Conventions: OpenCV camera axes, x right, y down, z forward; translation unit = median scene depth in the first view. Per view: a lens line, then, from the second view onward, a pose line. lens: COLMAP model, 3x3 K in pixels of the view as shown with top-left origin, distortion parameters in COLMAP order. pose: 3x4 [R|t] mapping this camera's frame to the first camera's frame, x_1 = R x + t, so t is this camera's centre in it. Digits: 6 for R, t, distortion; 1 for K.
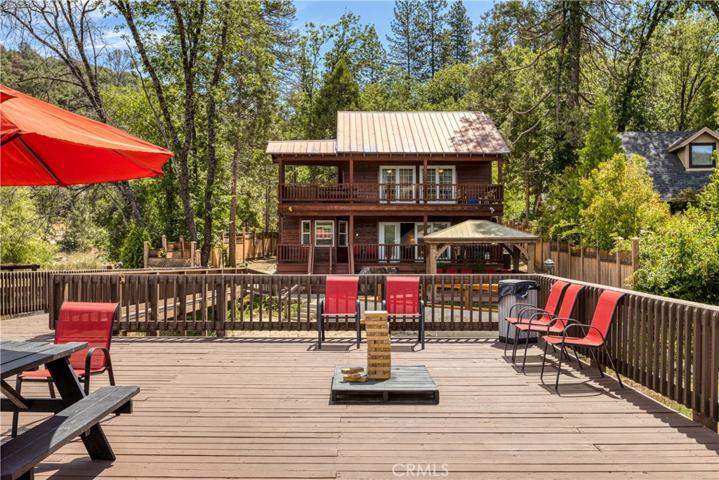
lens RADIAL K [[700.5, 0, 358.8], [0, 700.5, 240.1], [0, 0, 1]] dist [-0.044699, 0.000000]
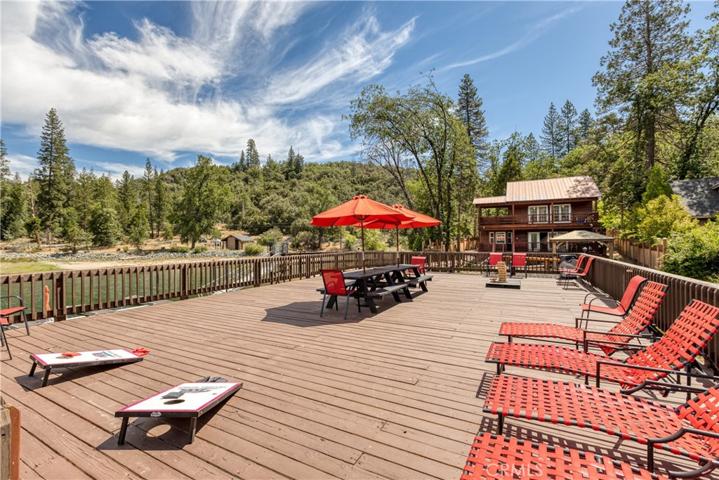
lens RADIAL K [[319.5, 0, 357.8], [0, 319.5, 240.2], [0, 0, 1]] dist [-0.000108, 0.000563]
pose [[0.884082, -0.008008, -0.467263, 0.024427], [0.006126, 0.999966, -0.005547, 0.001065], [0.467292, 0.002041, 0.884101, -0.120085]]
